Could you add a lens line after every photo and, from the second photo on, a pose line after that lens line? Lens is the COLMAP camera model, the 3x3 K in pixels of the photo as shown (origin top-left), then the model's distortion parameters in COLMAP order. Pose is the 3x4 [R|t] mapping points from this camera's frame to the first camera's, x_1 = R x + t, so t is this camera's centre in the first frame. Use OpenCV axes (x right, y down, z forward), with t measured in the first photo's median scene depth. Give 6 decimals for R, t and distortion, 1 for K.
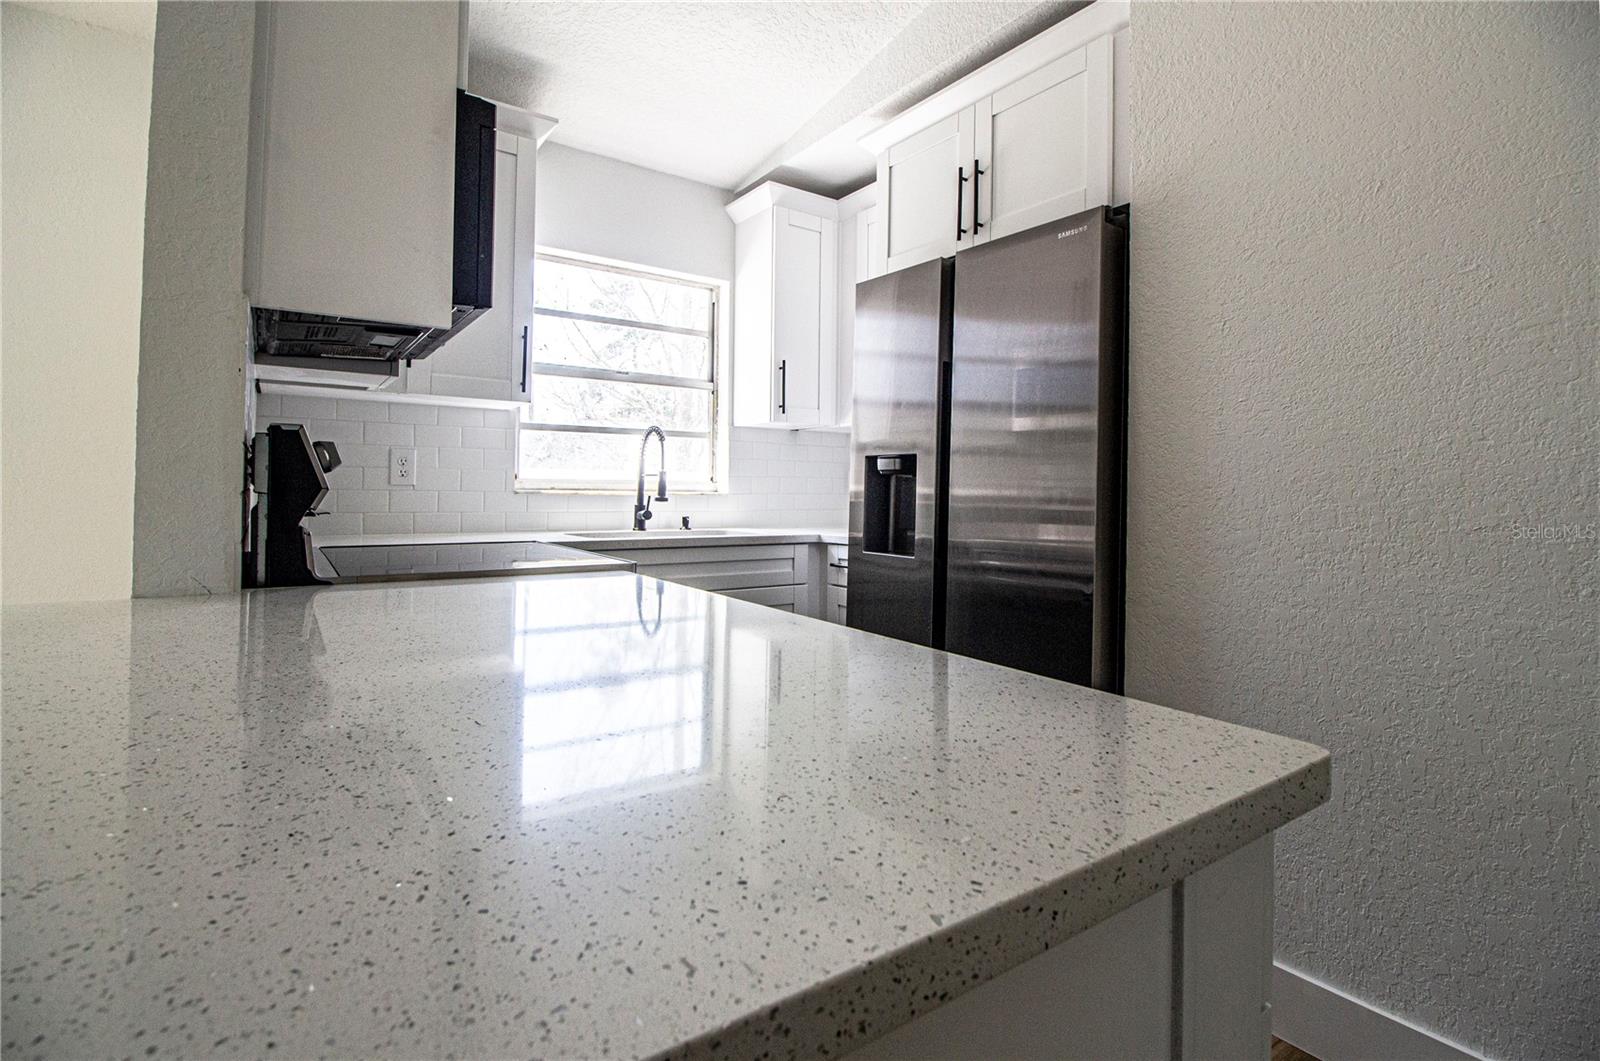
lens RADIAL K [[774.7, 0, 799.8], [0, 774.7, 472.1], [0, 0, 1]] dist [-0.020923, -0.003789]
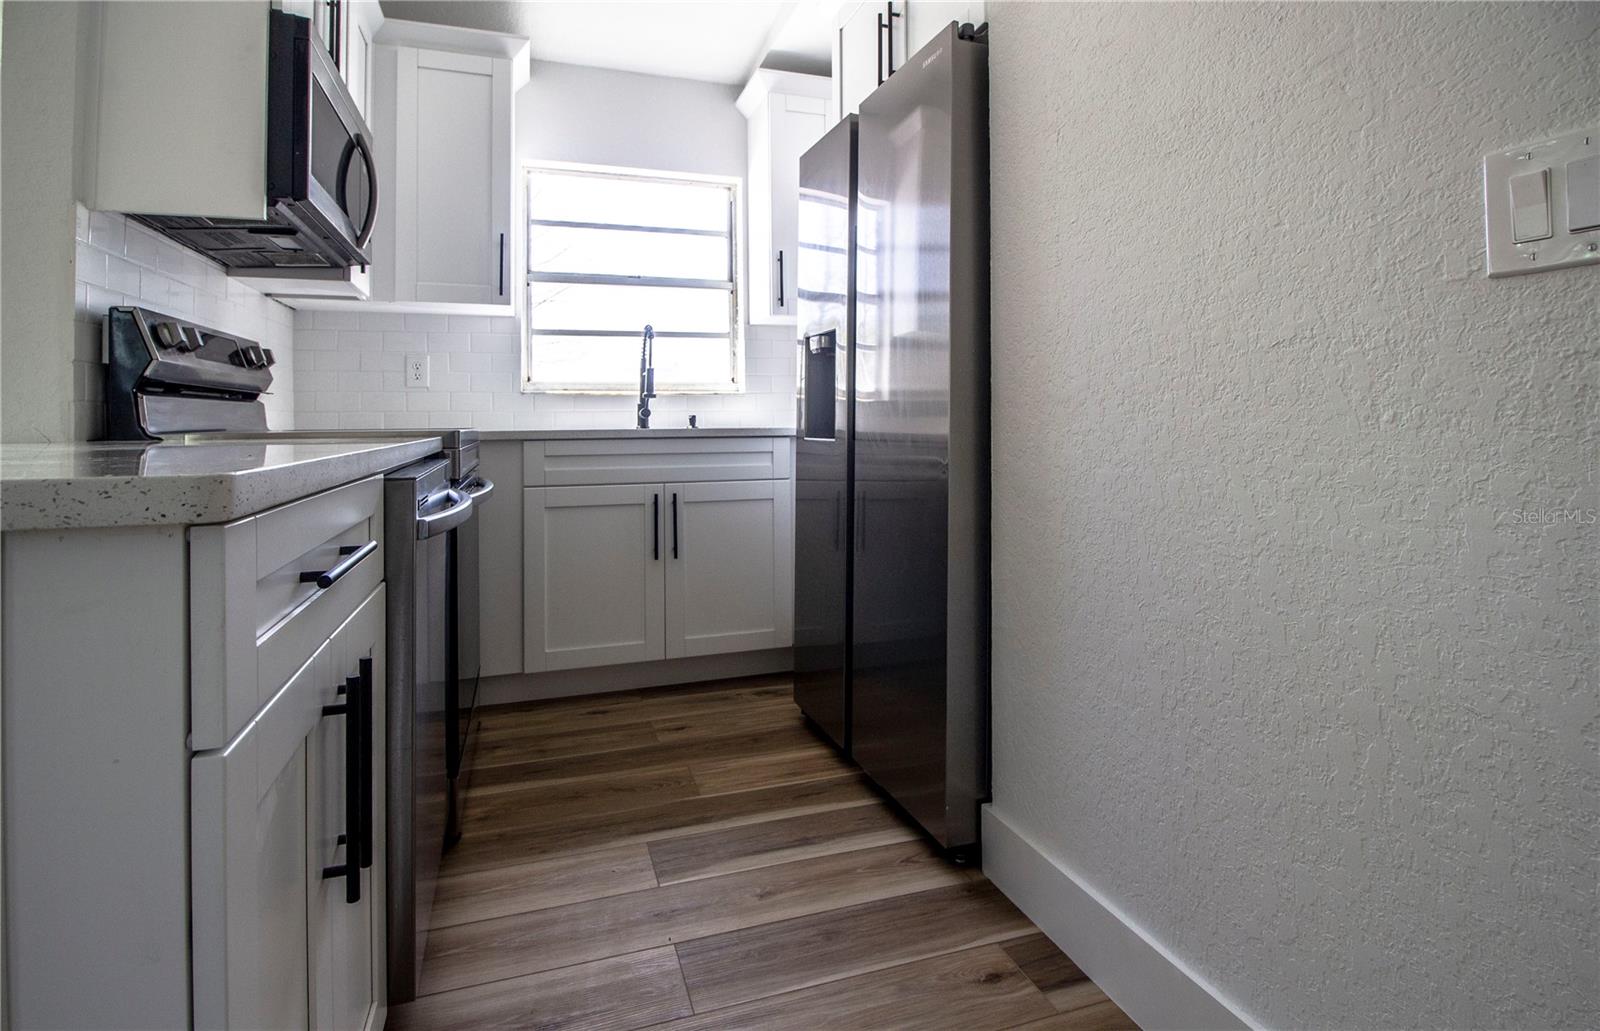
lens RADIAL K [[803.5, 0, 801.5], [0, 803.5, 407.7], [0, 0, 1]] dist [-0.005501, -0.010033]
pose [[0.955371, -0.028710, -0.294010, 0.344919], [0.029209, 0.999570, -0.002693, 0.064107], [0.293961, -0.006014, 0.955799, 0.054305]]
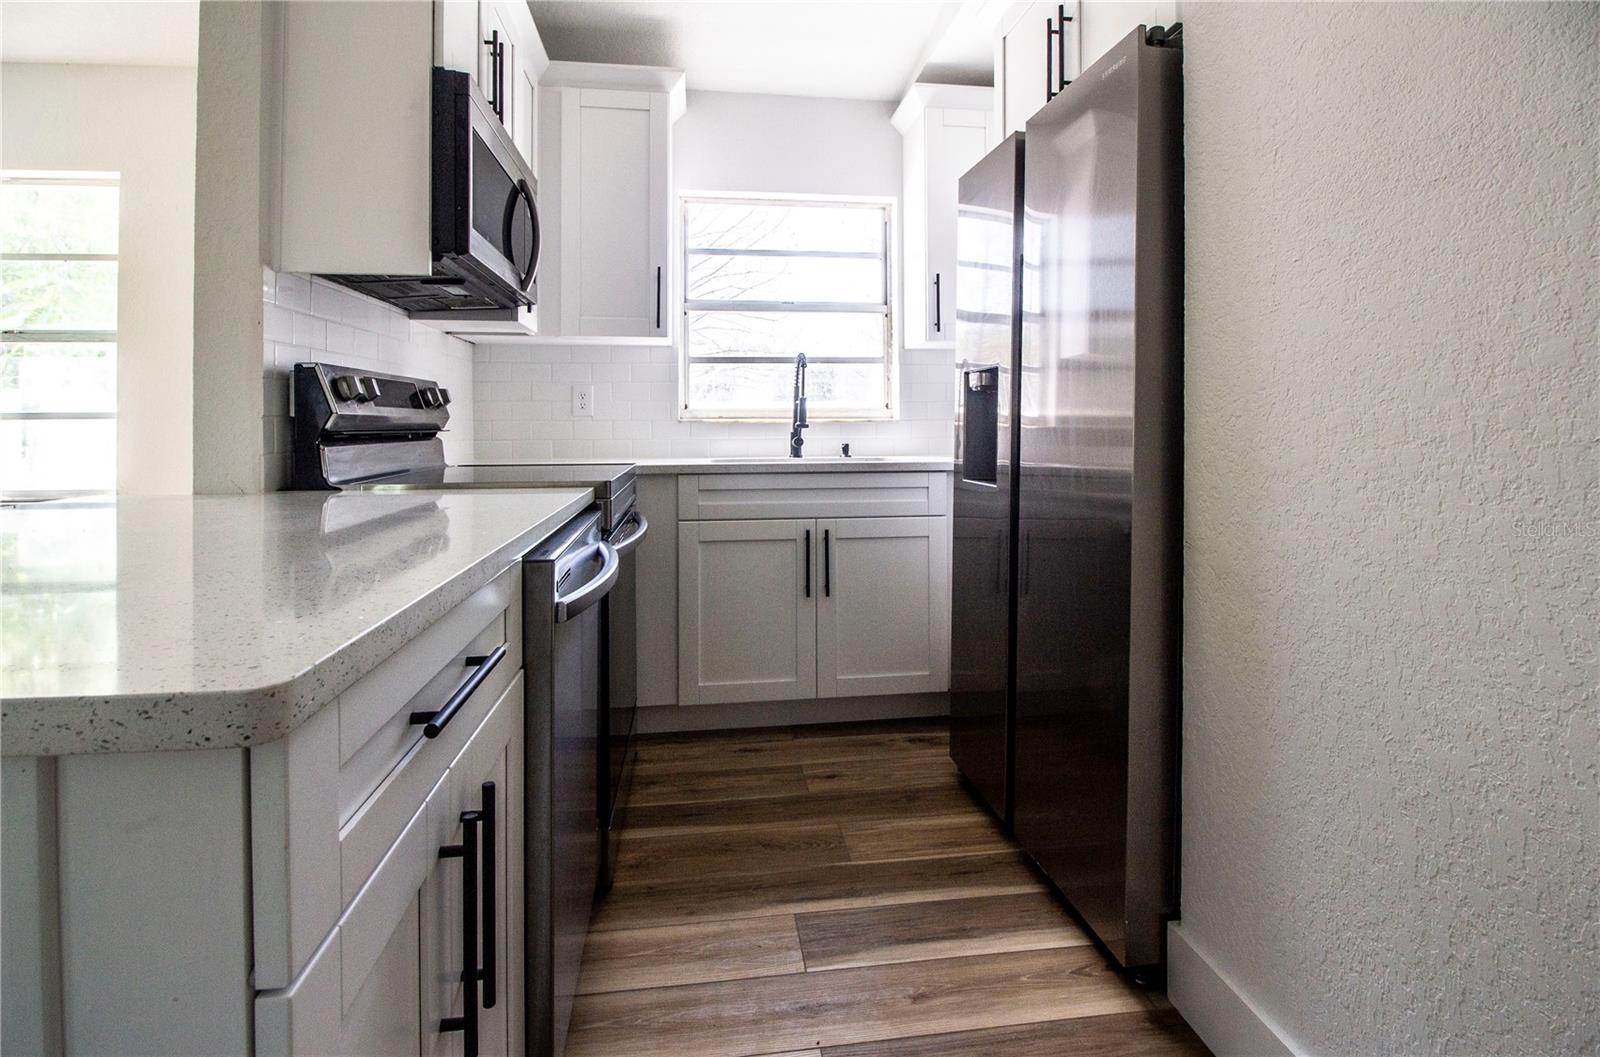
lens RADIAL K [[787.0, 0, 813.1], [0, 787.0, 417.0], [0, 0, 1]] dist [-0.003326, -0.008929]
pose [[0.887362, -0.020890, -0.460600, 0.324825], [0.026137, 0.999646, 0.005017, 0.020544], [0.460332, -0.016491, 0.887594, 0.110532]]
